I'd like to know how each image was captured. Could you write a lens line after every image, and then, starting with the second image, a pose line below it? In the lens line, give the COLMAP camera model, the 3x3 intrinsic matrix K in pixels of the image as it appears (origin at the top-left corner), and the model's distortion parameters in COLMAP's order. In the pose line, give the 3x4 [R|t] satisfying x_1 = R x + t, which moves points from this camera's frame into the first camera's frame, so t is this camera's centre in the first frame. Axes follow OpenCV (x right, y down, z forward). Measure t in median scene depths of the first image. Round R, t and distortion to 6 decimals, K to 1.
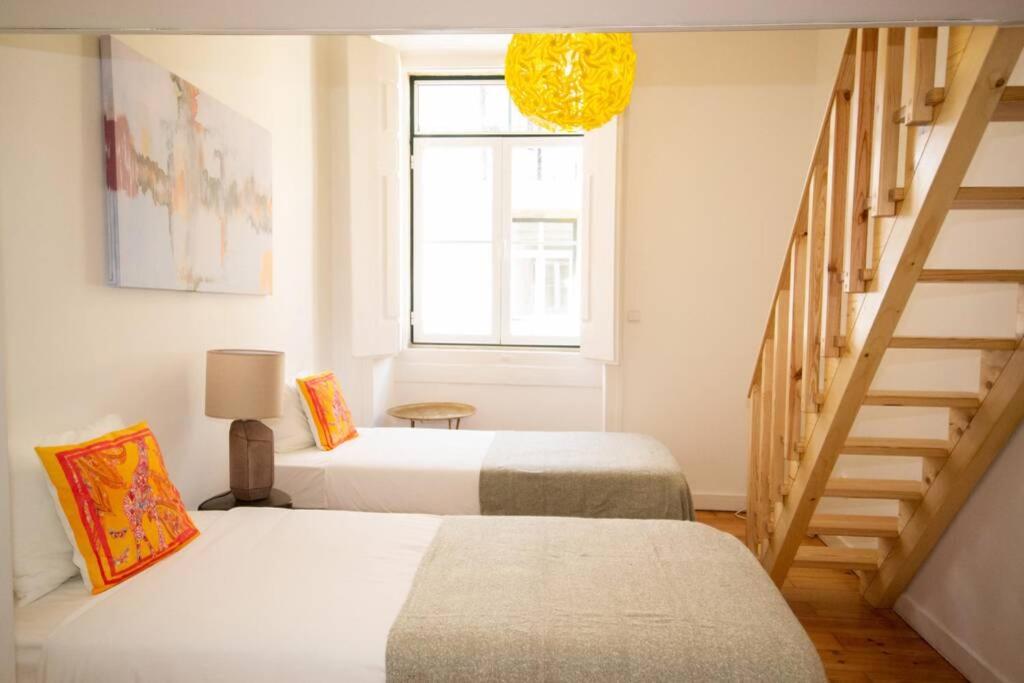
lens RADIAL K [[680.8, 0, 512.0], [0, 680.8, 341.5], [0, 0, 1]] dist [0.032150, 0.000408]
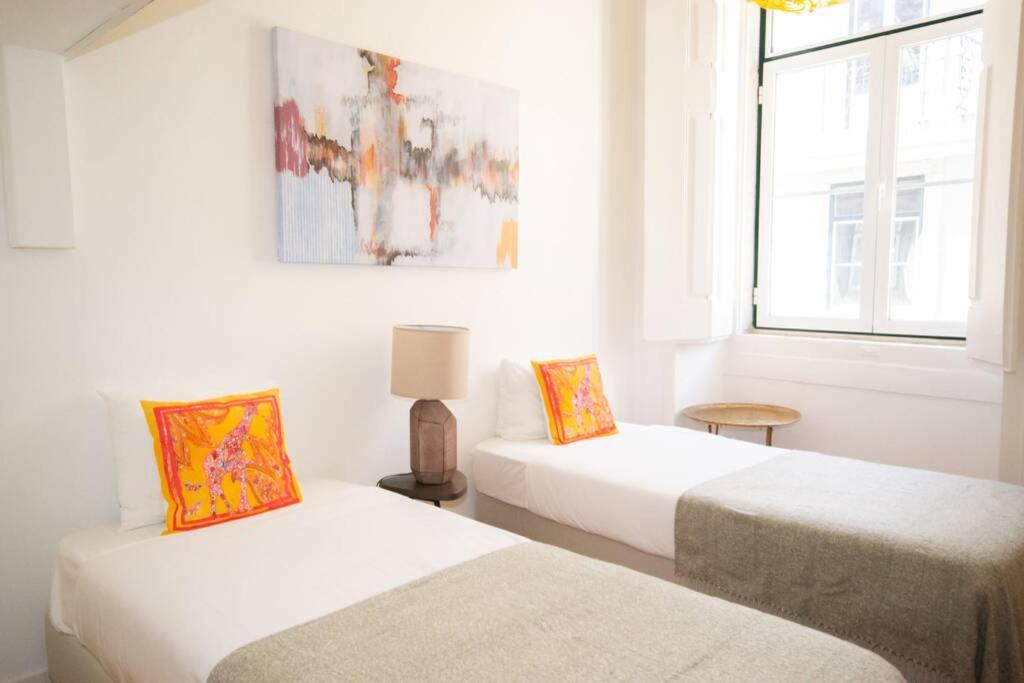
lens RADIAL K [[757.1, 0, 512.0], [0, 757.1, 341.5], [0, 0, 1]] dist [0.008689, 0.003367]
pose [[0.753435, 0.042454, -0.656150, 0.430805], [-0.028210, 0.999082, 0.032249, -0.003499], [0.656917, -0.005788, 0.753941, 0.312150]]
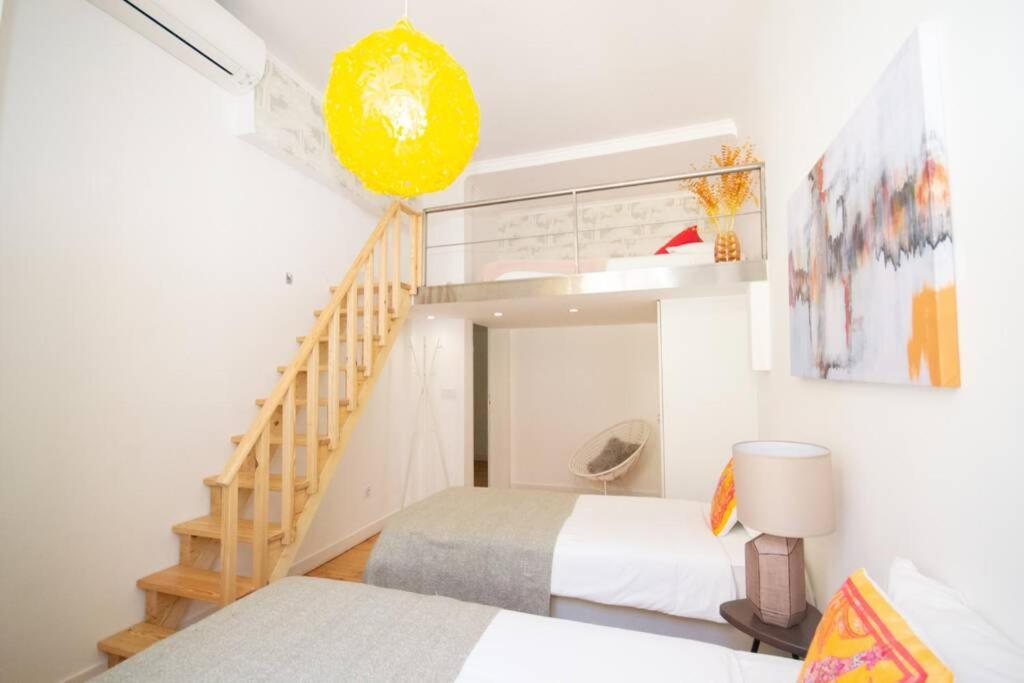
lens RADIAL K [[455.8, 0, 511.5], [0, 455.8, 344.0], [0, 0, 1]] dist [-0.001528, -0.000054]
pose [[-0.972169, 0.008227, 0.234135, -0.215625], [0.007006, 0.999957, -0.006045, -0.128777], [-0.234175, -0.004236, -0.972185, 1.824649]]
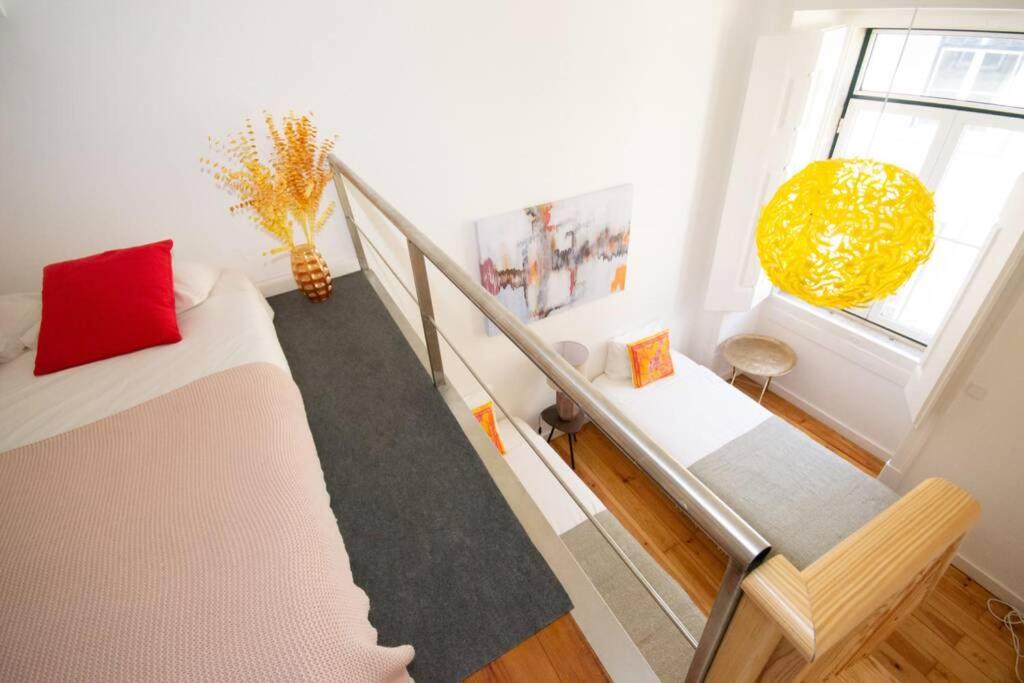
lens RADIAL K [[455.8, 0, 511.5], [0, 455.8, 344.0], [0, 0, 1]] dist [-0.001528, -0.000054]
pose [[0.545015, 0.450940, -0.706832, 0.402451], [0.027056, 0.833148, 0.552388, -0.739463], [0.837990, -0.320184, 0.441877, 0.399059]]
